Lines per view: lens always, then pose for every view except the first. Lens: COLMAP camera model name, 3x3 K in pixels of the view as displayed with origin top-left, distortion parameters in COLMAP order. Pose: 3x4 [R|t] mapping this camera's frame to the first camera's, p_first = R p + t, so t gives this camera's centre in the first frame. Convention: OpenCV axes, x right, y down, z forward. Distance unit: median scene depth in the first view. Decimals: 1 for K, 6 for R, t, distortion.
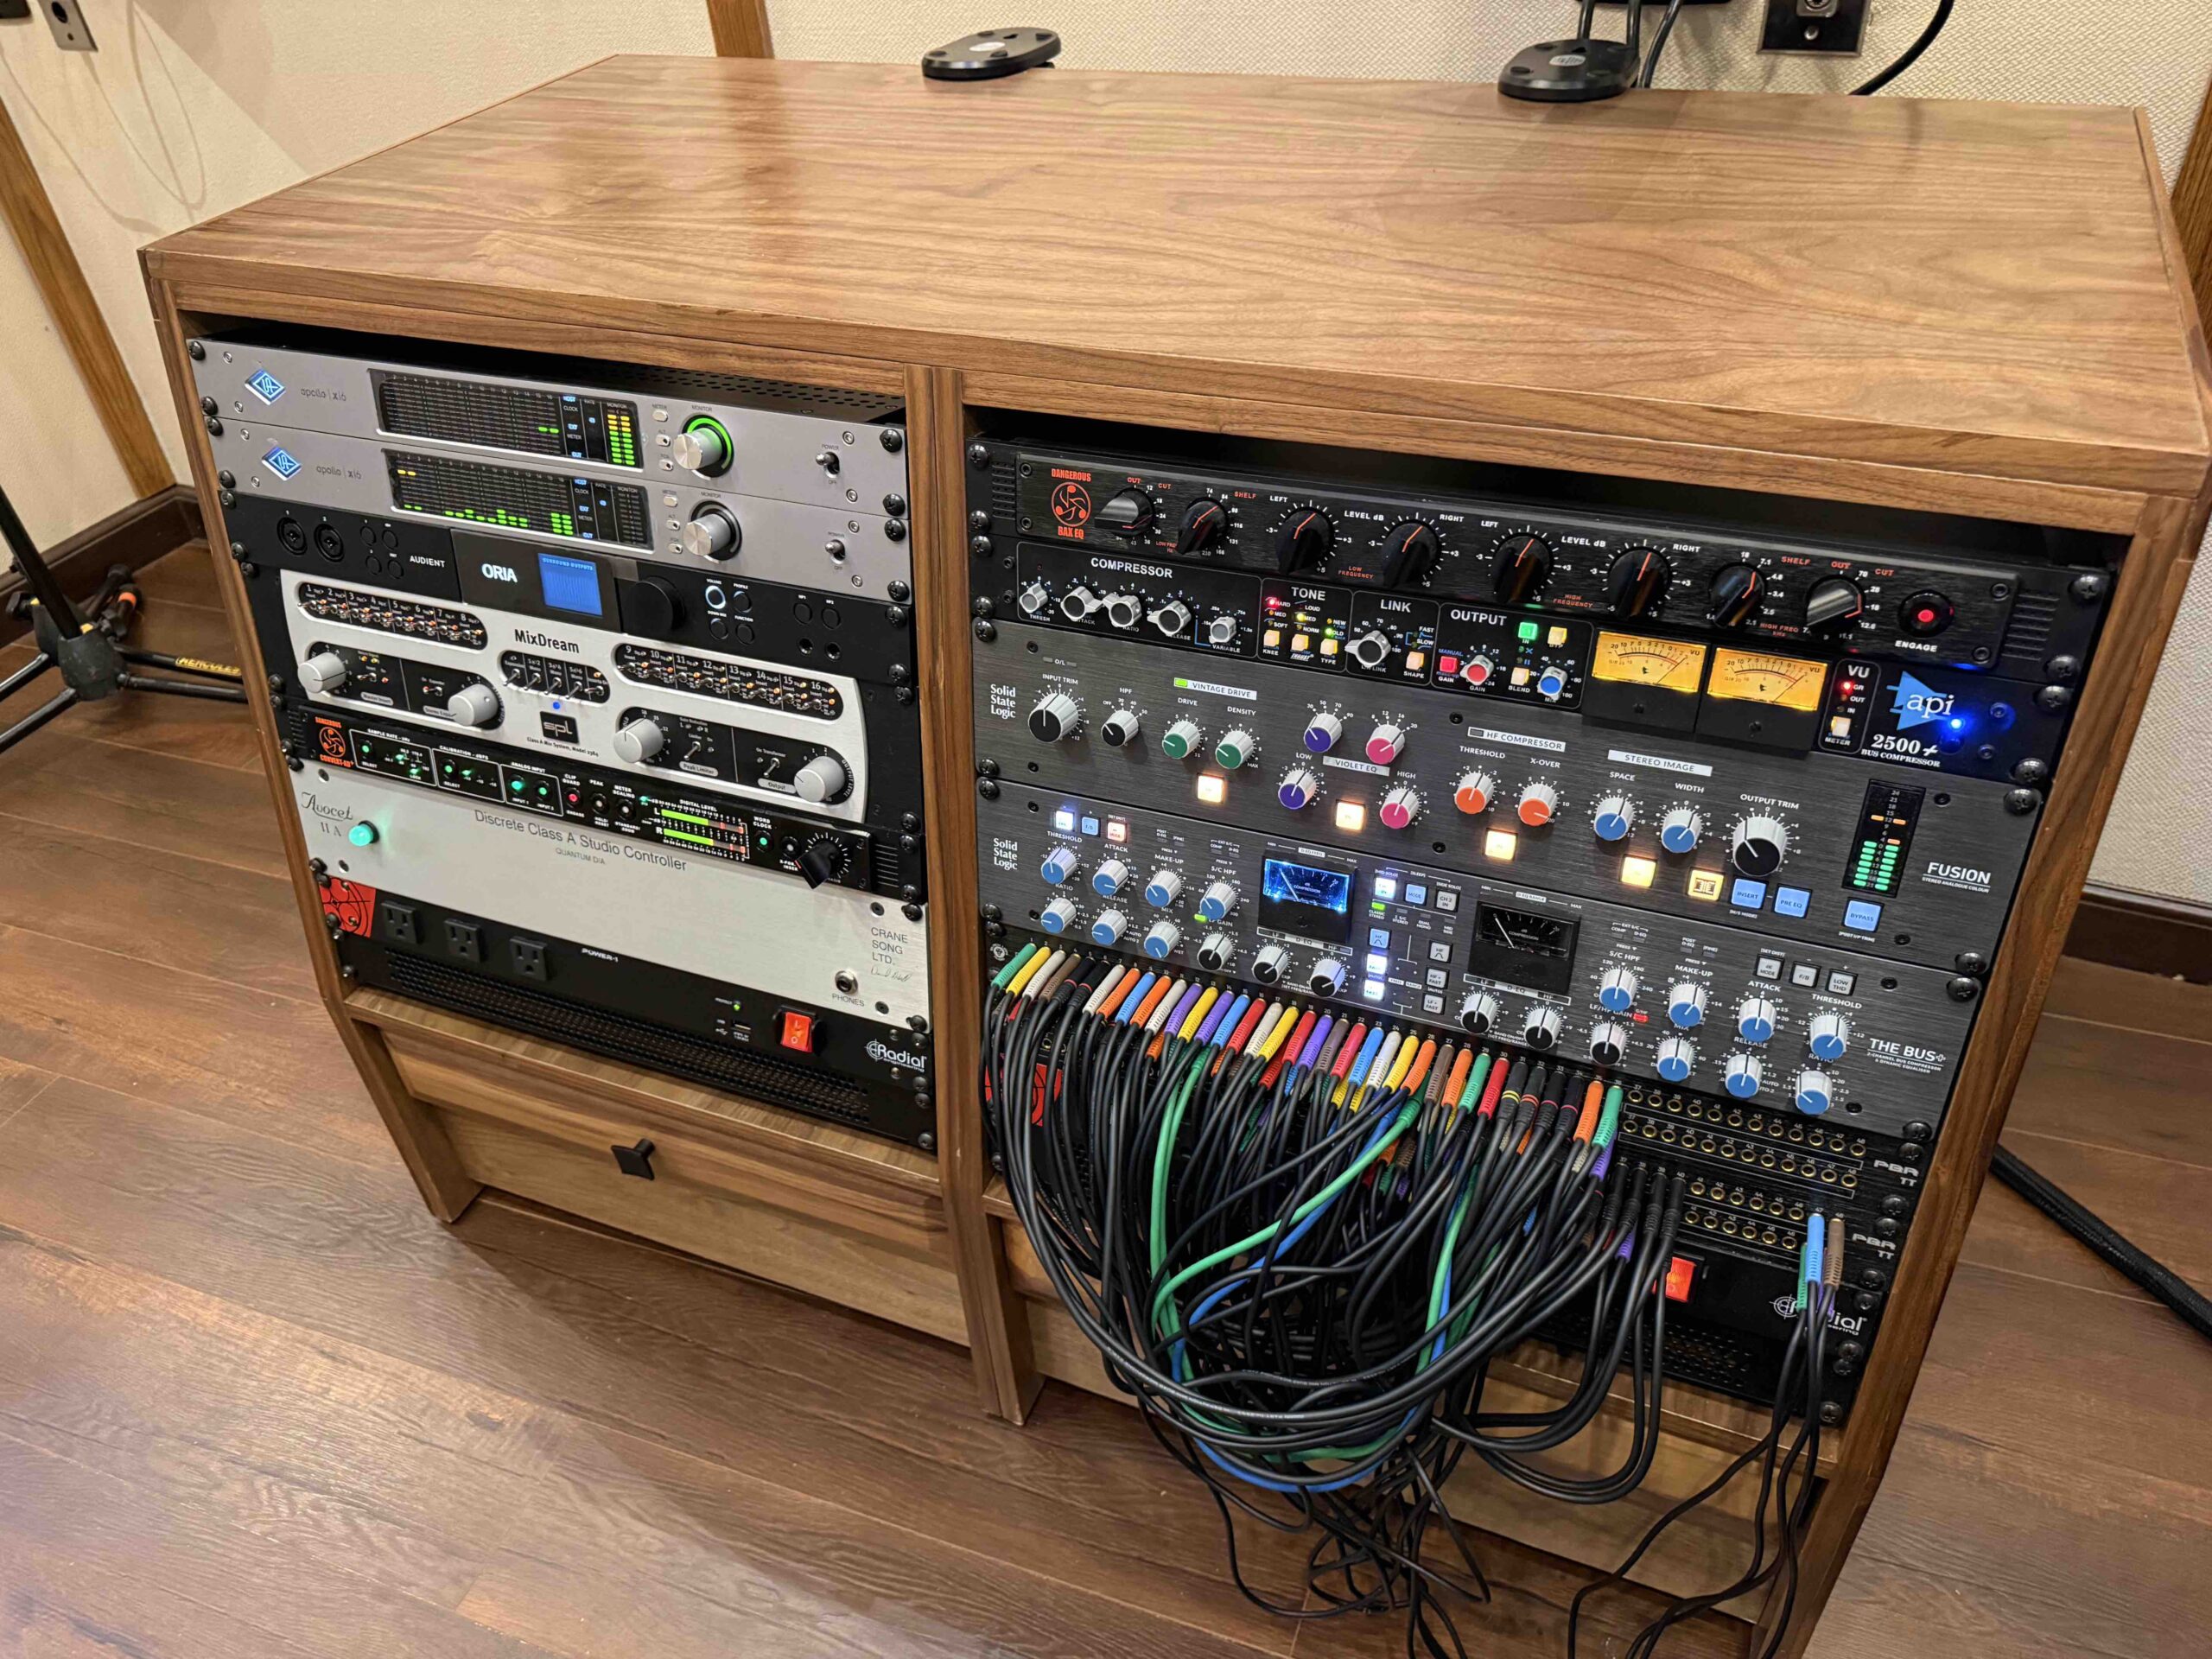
lens RADIAL K [[1559.0, 0, 1112.9], [0, 1559.0, 841.5], [0, 0, 1]] dist [0.093641, -0.171015]
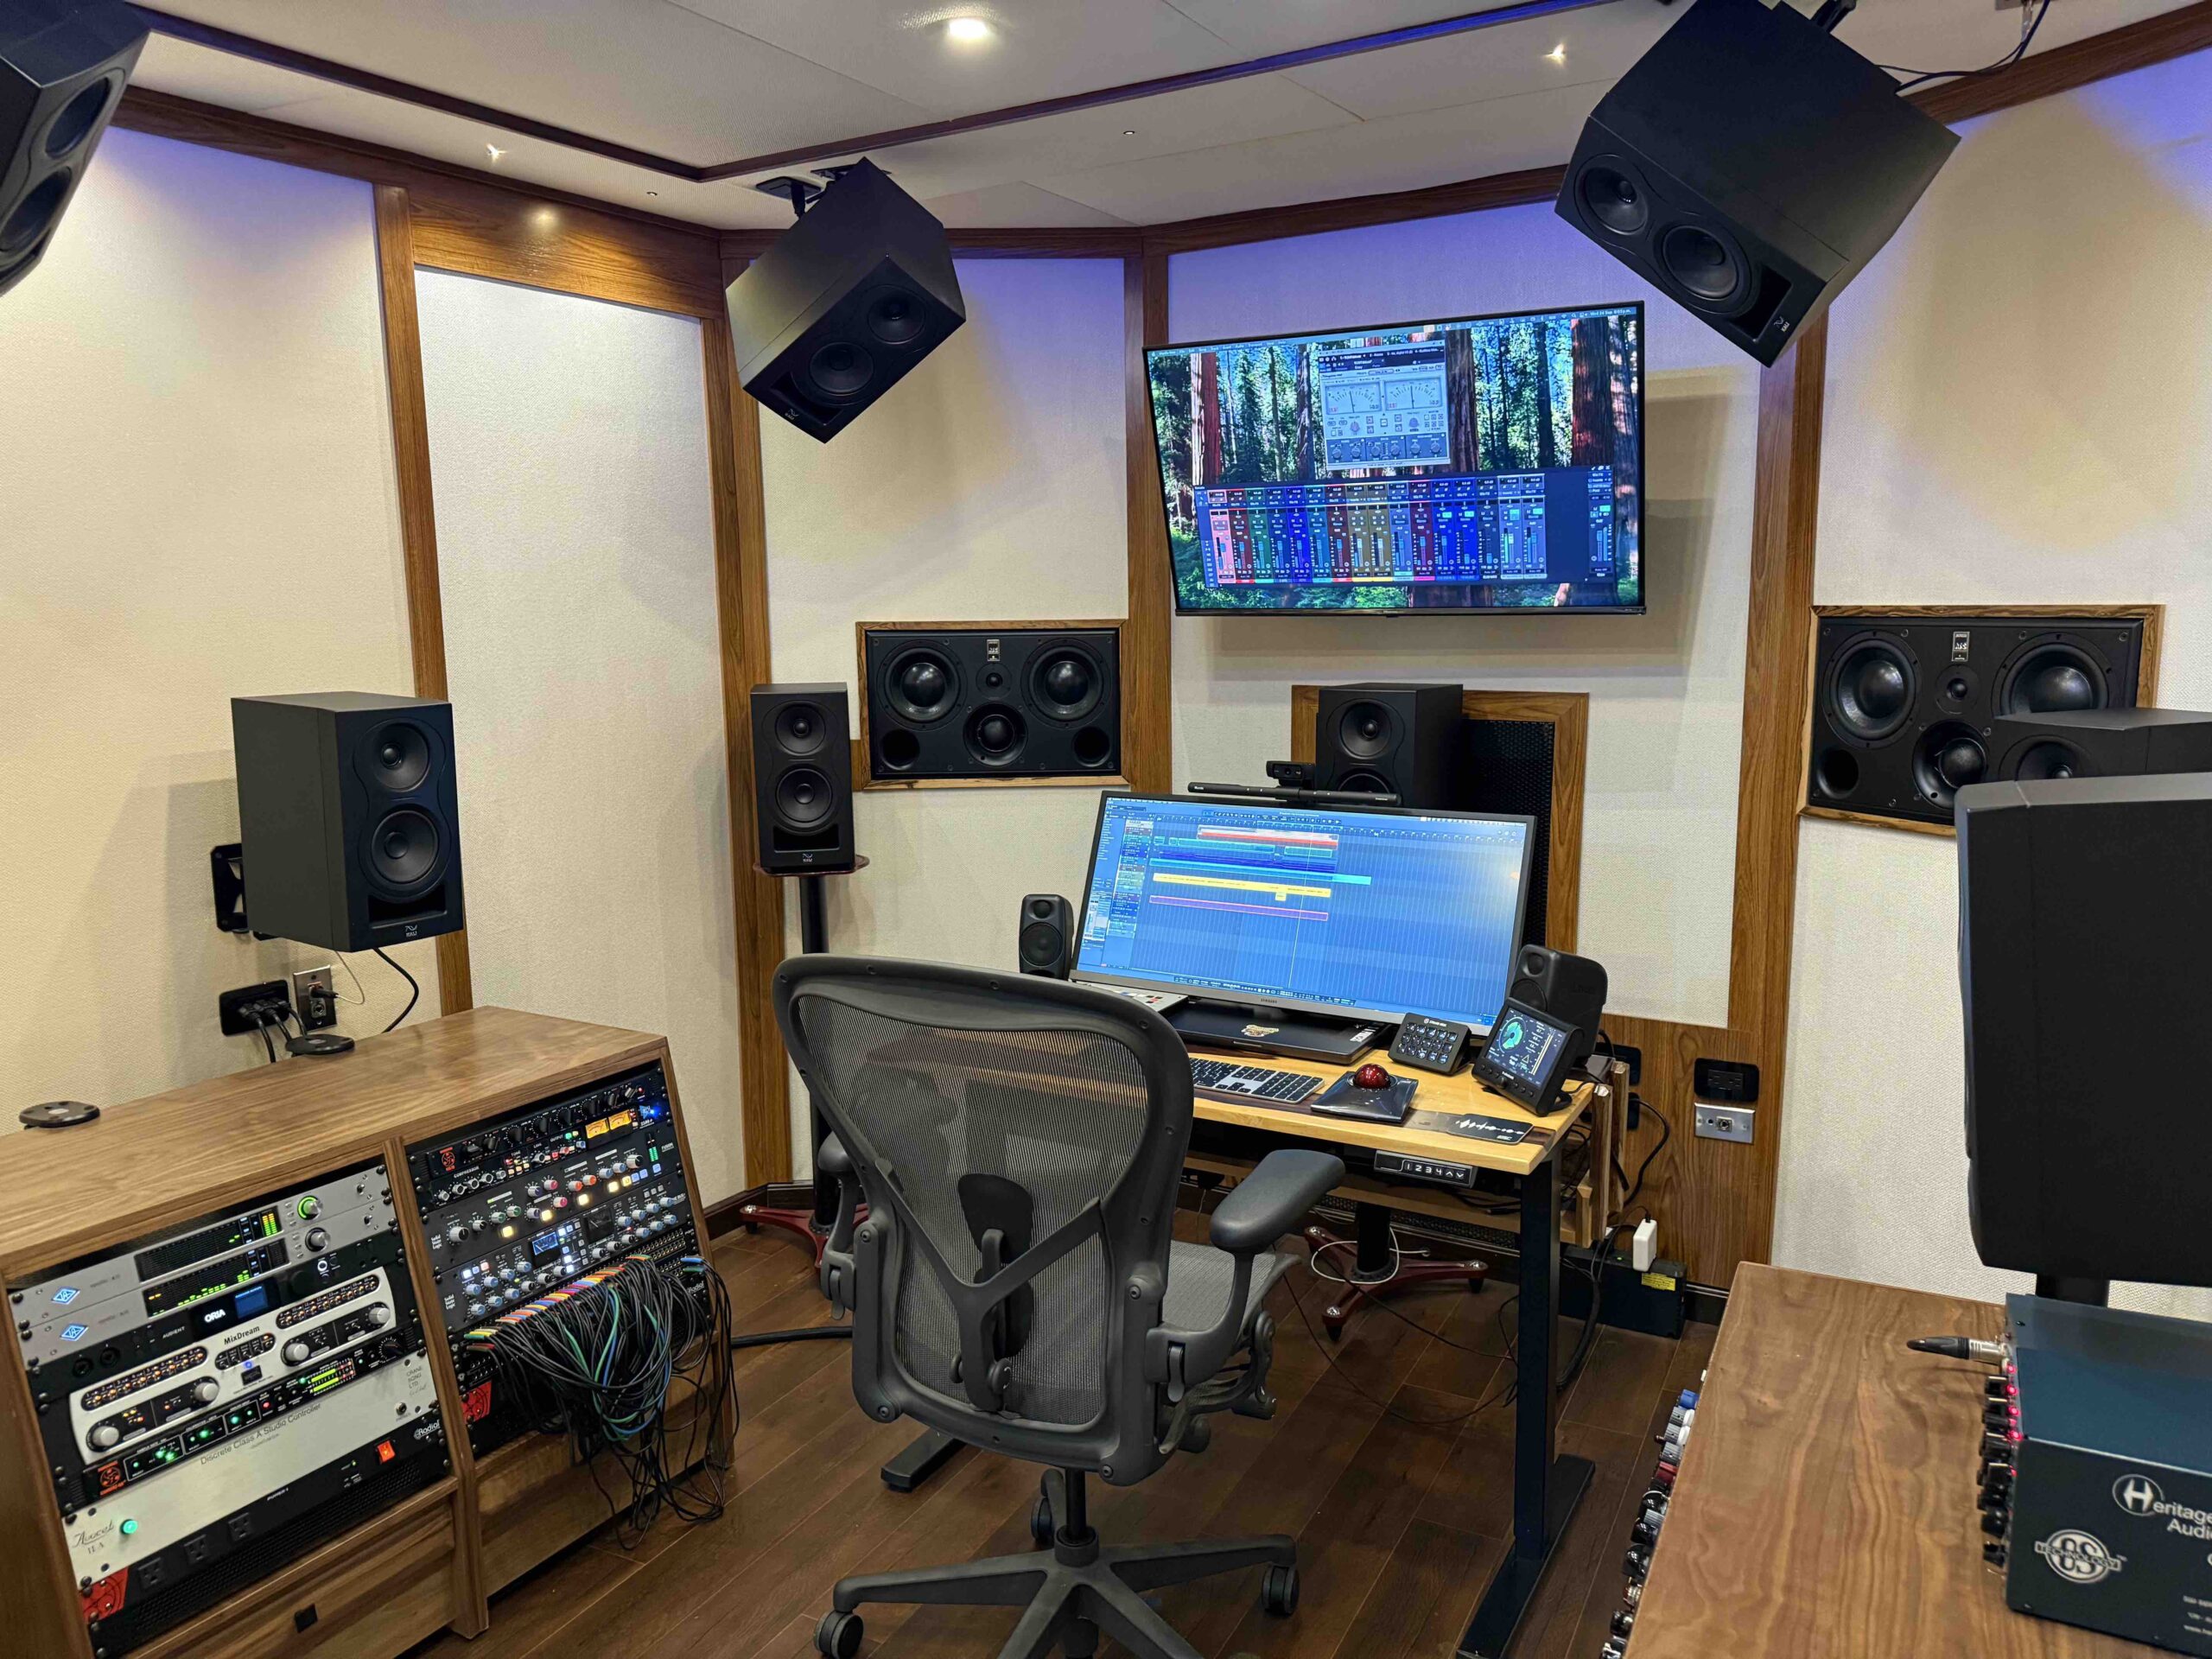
lens RADIAL K [[1584.8, 0, 1120.2], [0, 1584.8, 845.3], [0, 0, 1]] dist [0.036225, -0.035066]
pose [[0.128471, -0.092516, 0.987389, -2.540859], [0.626638, 0.779264, -0.008518, 0.140390], [-0.768648, 0.619829, 0.158087, -0.795817]]
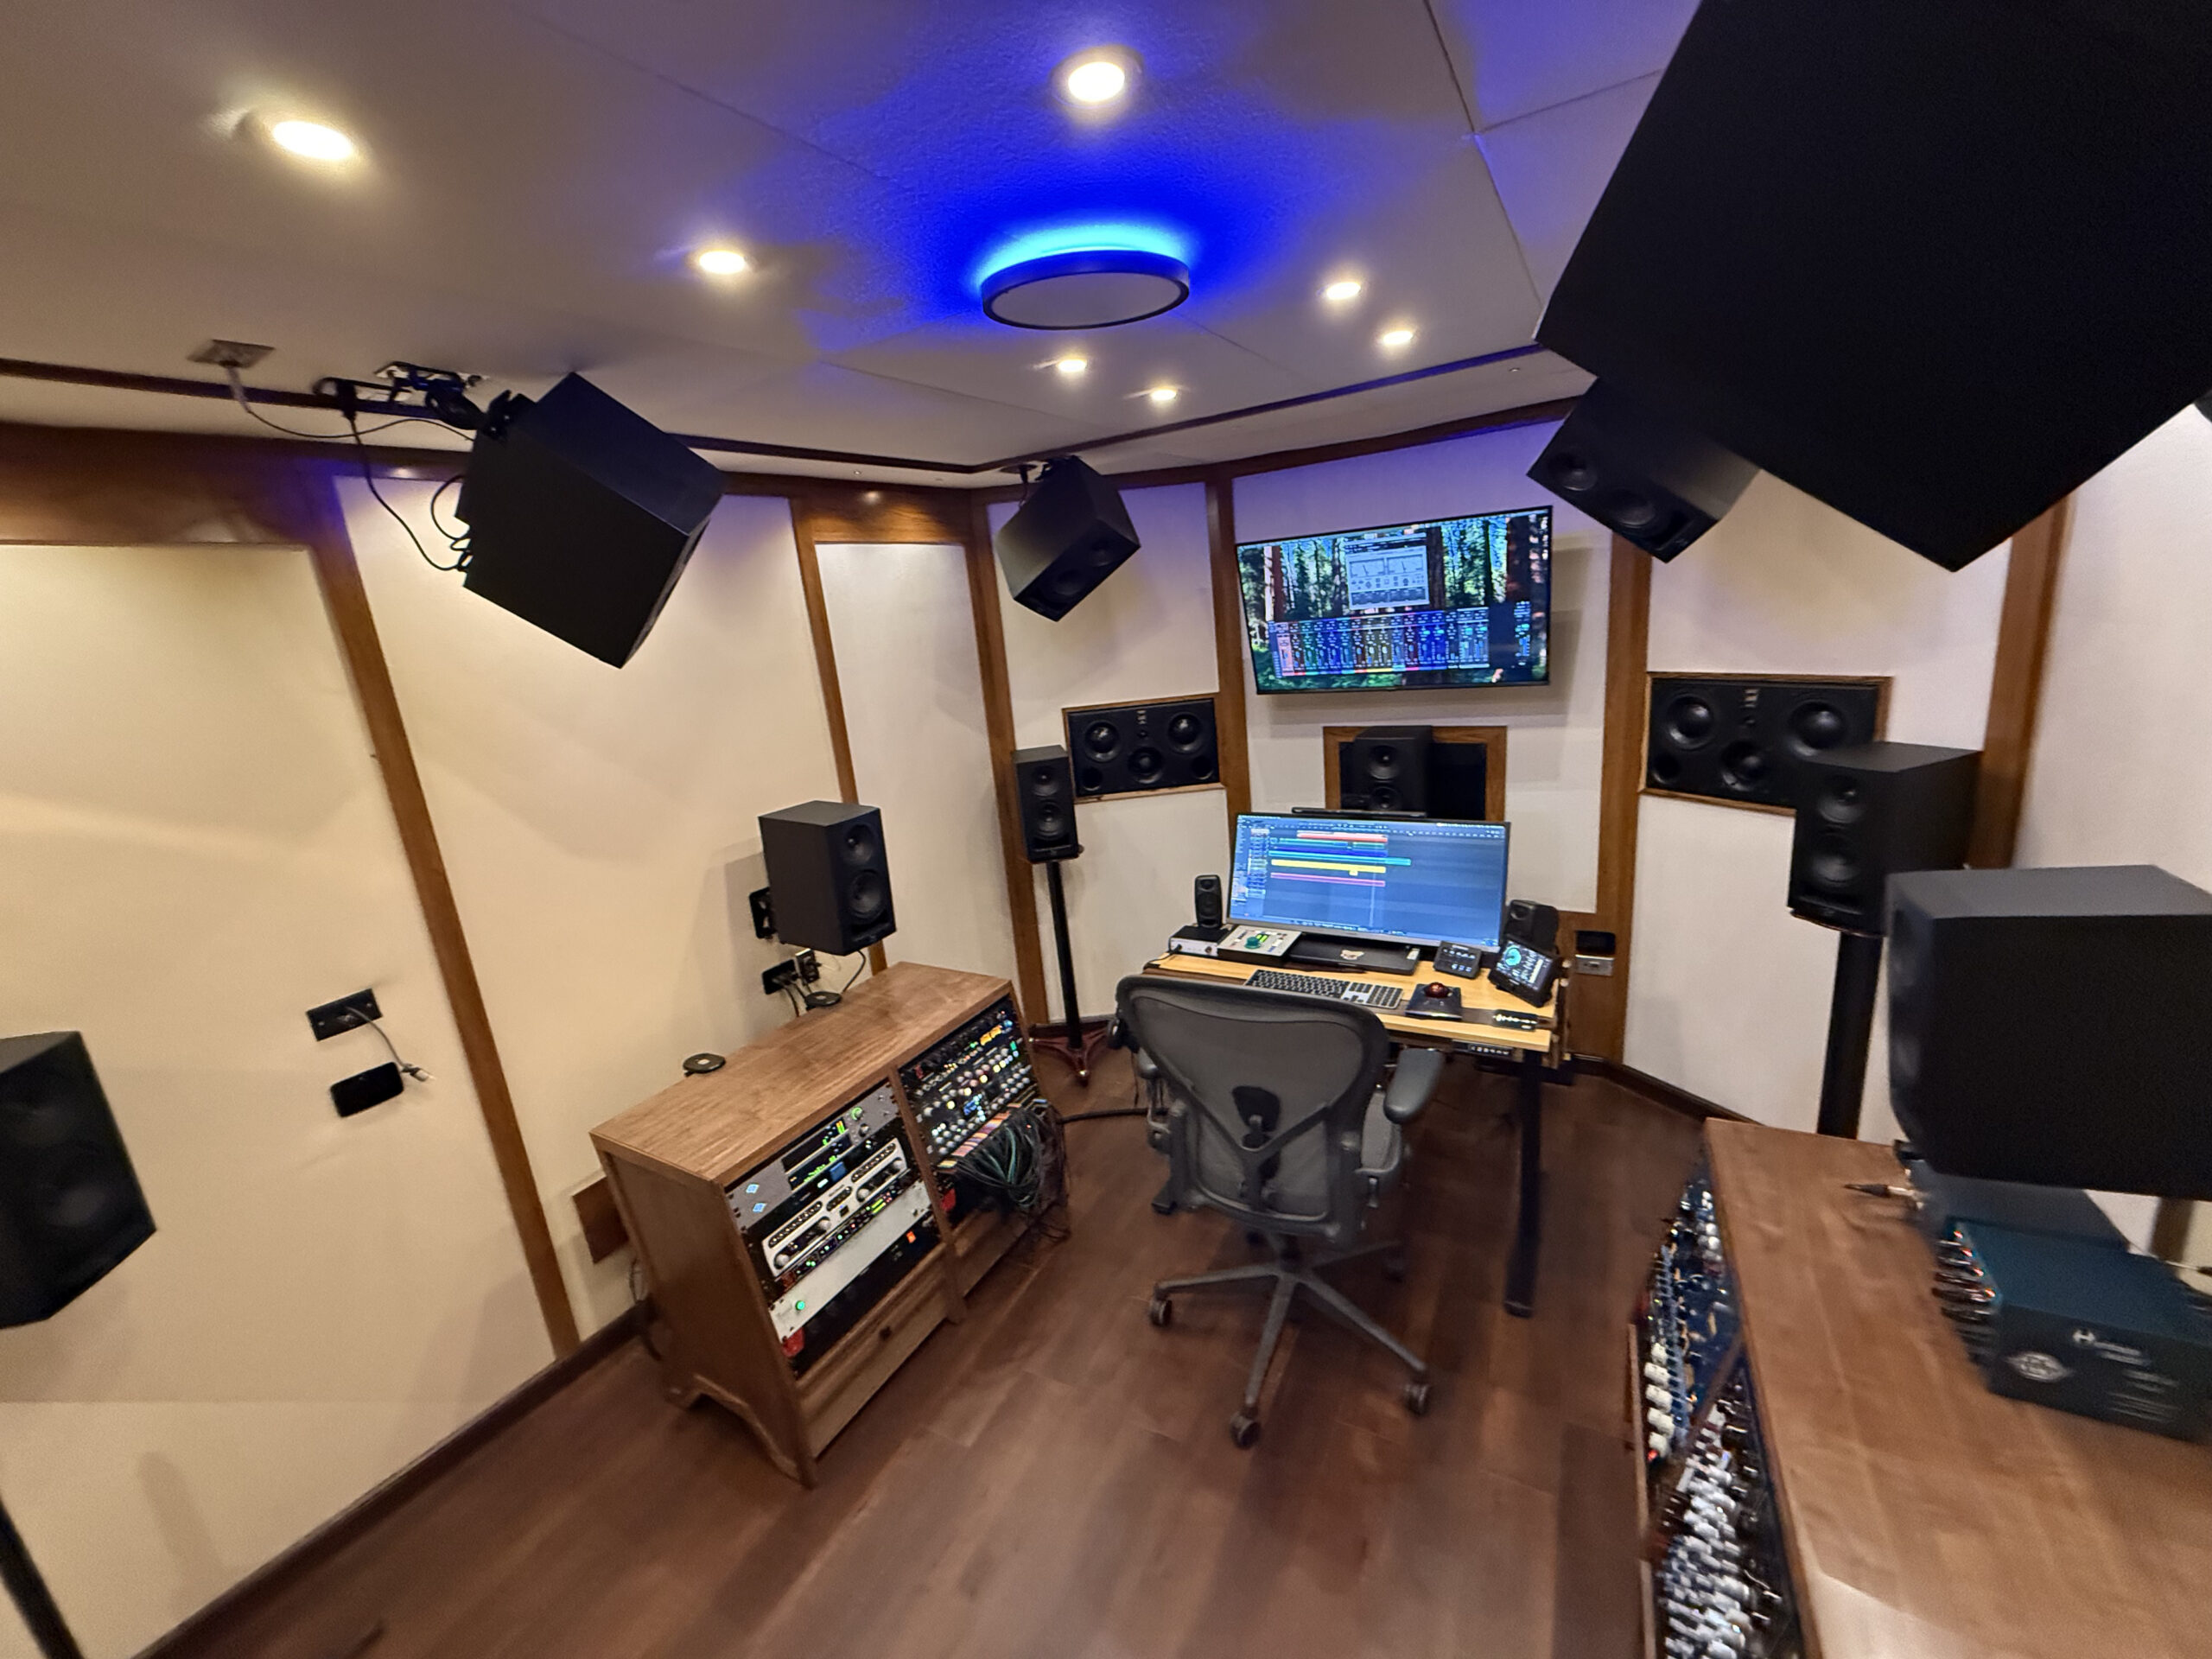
lens RADIAL K [[889.5, 0, 1106.0], [0, 889.5, 829.5], [0, 0, 1]] dist [-0.002024, 0.000273]
pose [[0.141724, -0.192320, 0.971045, -2.466229], [0.688396, 0.724063, 0.042933, -0.450555], [-0.711355, 0.662378, 0.235009, -0.688522]]
